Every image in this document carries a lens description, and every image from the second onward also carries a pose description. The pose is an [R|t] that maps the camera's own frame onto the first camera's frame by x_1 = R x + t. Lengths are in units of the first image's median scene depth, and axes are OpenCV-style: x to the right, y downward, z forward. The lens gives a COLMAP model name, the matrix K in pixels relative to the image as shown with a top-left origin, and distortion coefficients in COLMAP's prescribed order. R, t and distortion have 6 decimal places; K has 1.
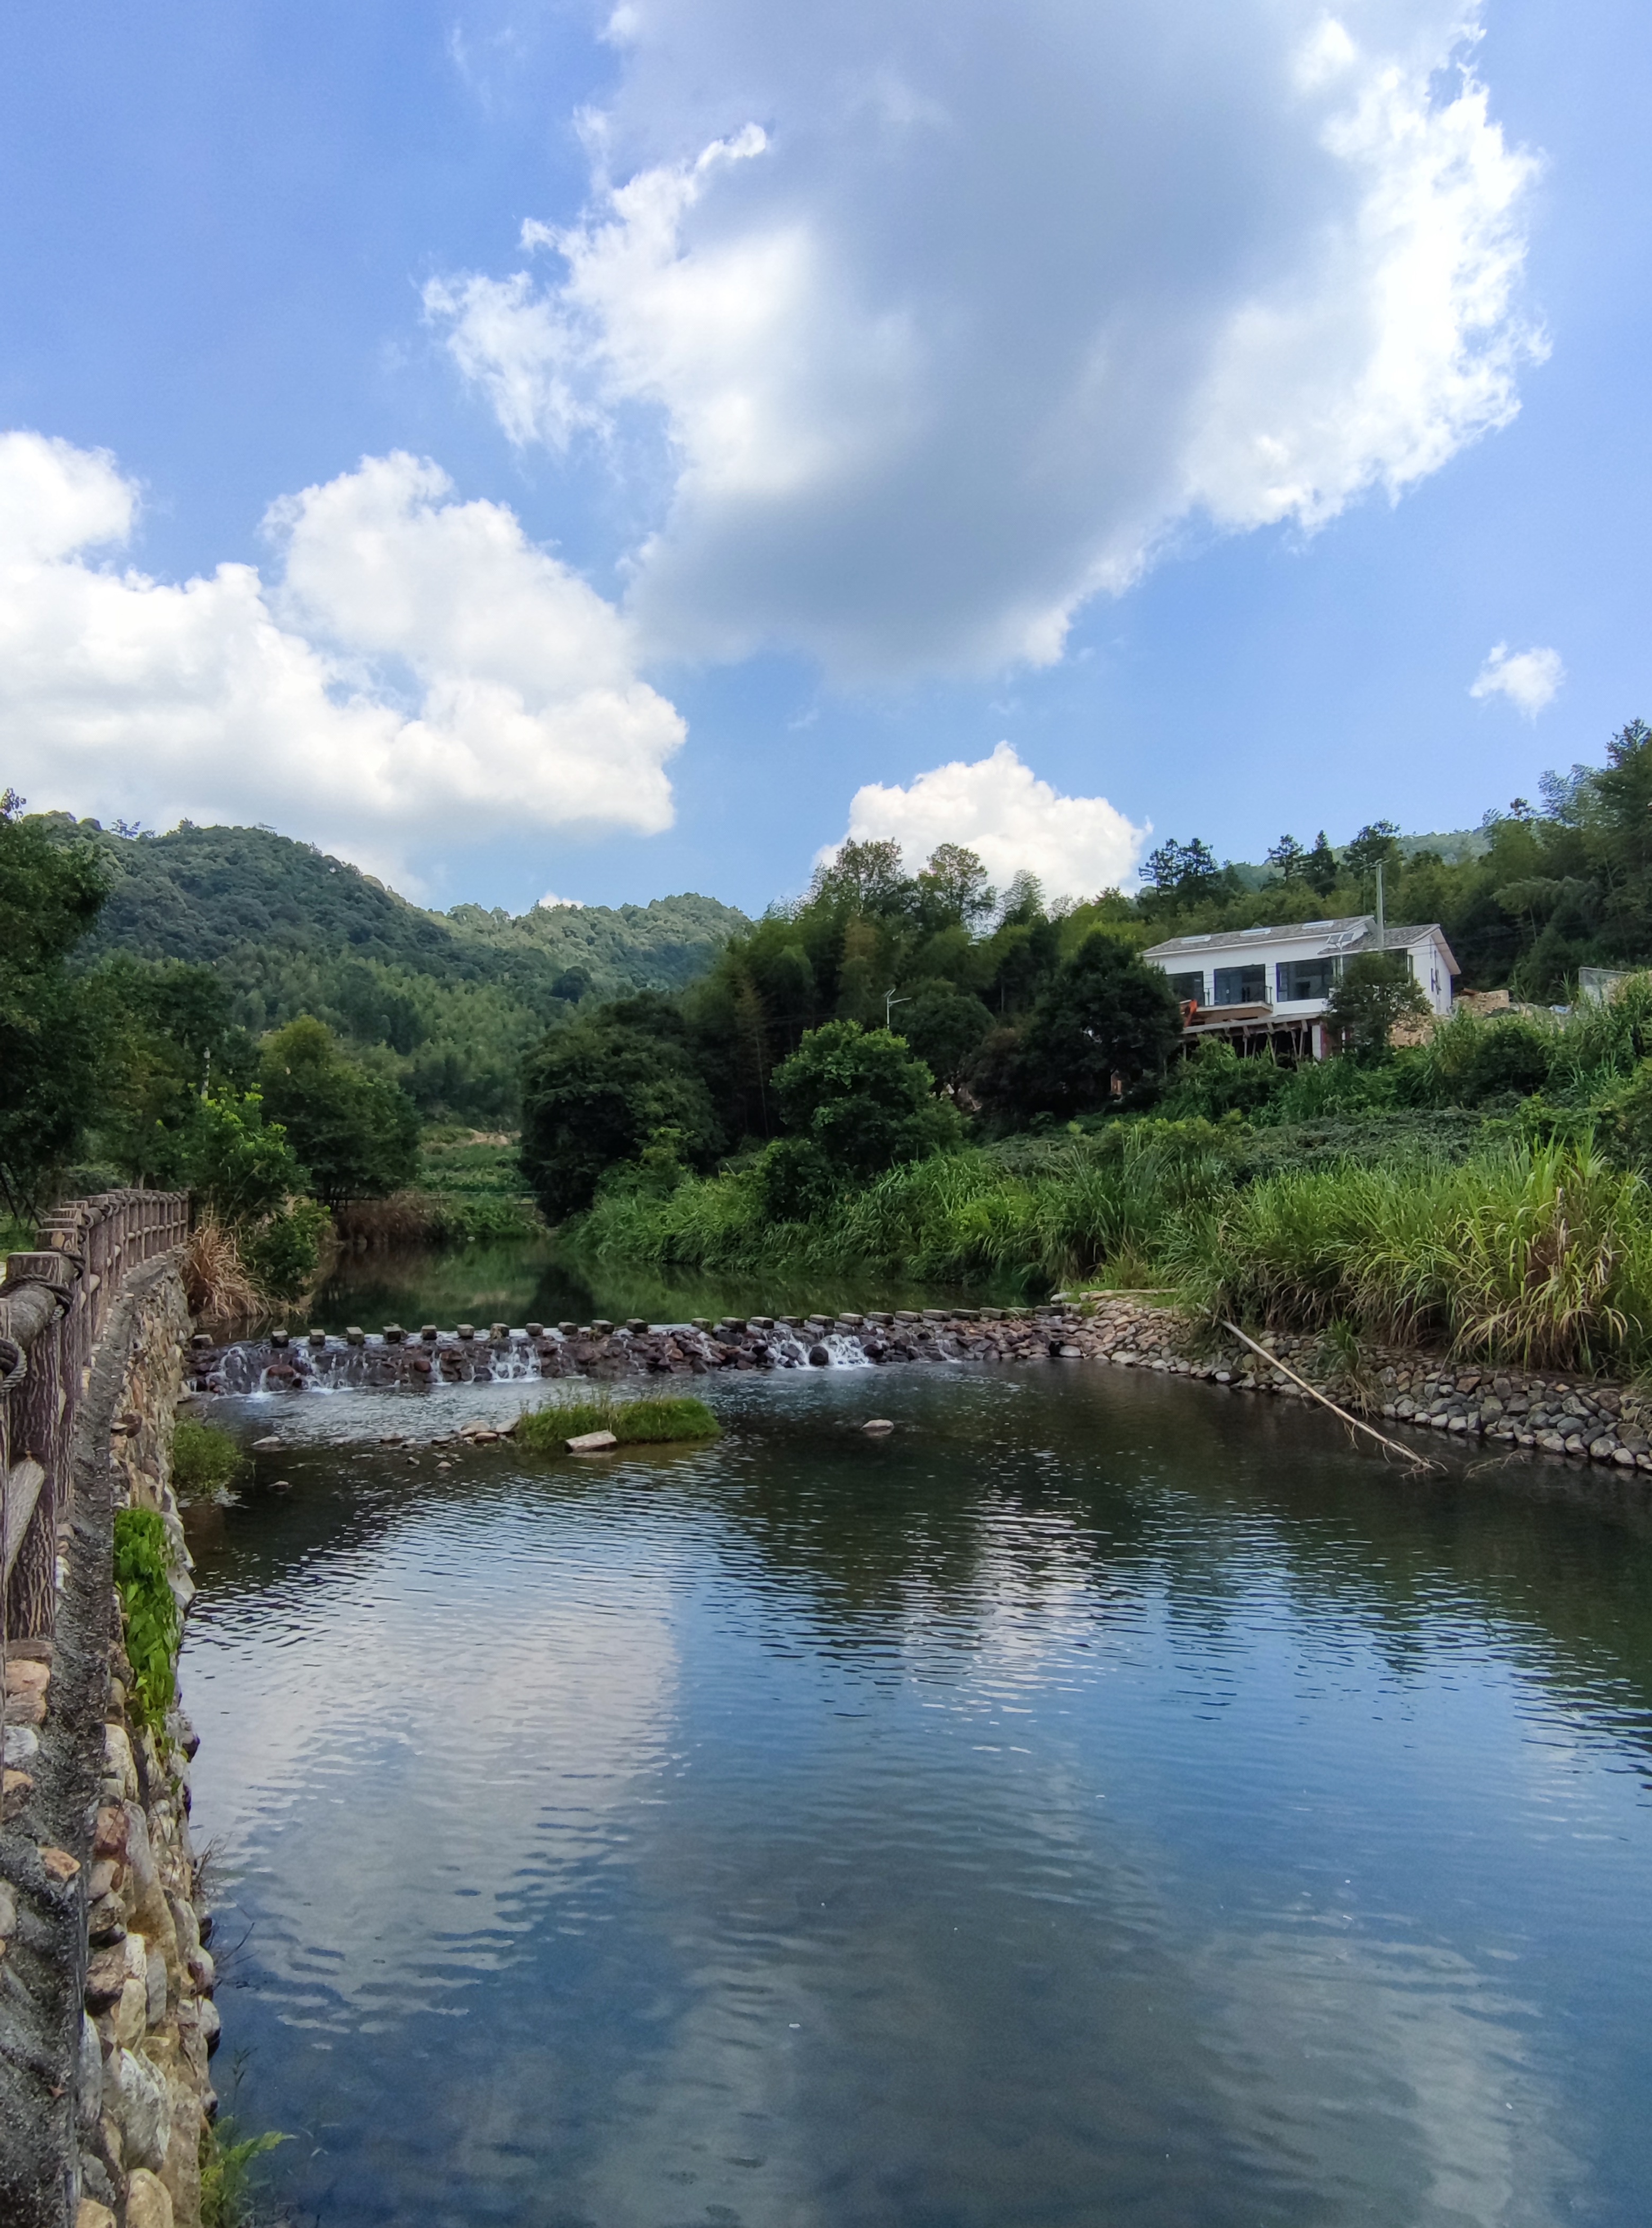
lens RADIAL K [[1406.9, 0, 826.0], [0, 1406.9, 1114.0], [0, 0, 1]] dist [-0.000934, -0.000018]
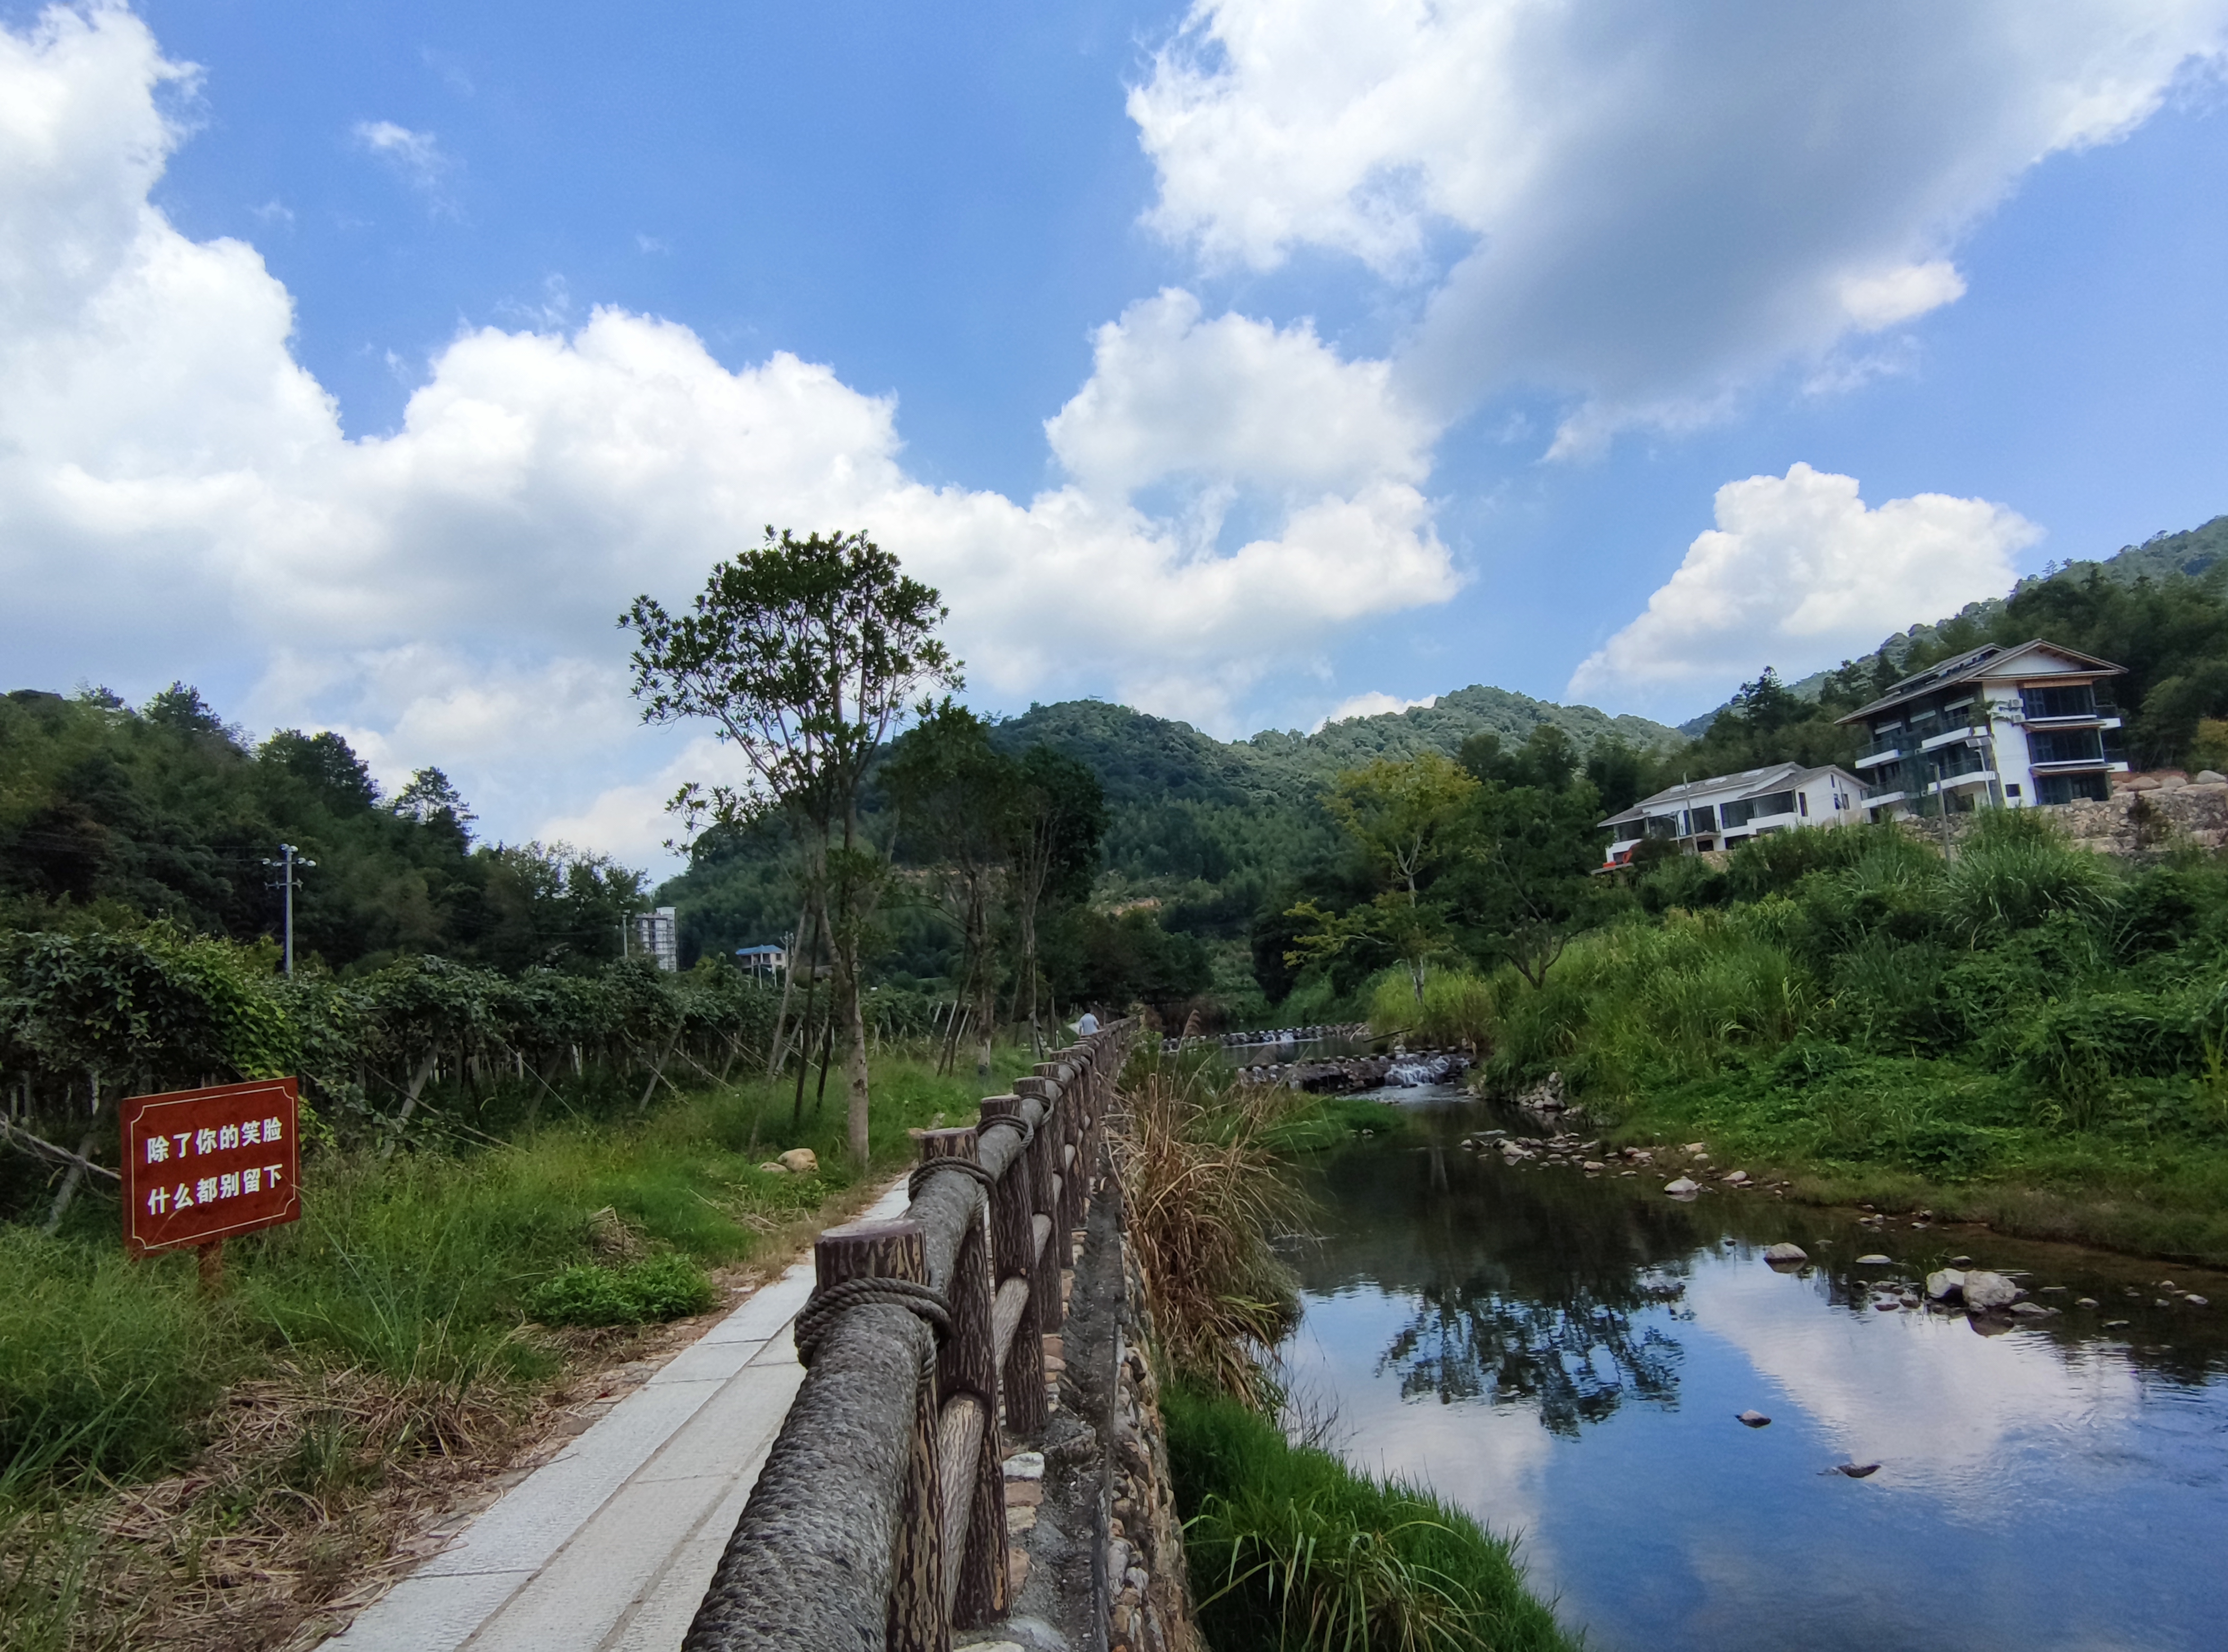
lens RADIAL K [[1406.9, 0, 1114.0], [0, 1406.9, 826.0], [0, 0, 1]] dist [-0.000934, -0.000018]
pose [[0.923736, -0.117146, -0.364675, 0.047150], [0.097160, 0.992606, -0.072748, -0.006457], [0.370501, 0.031768, 0.928289, -0.117464]]
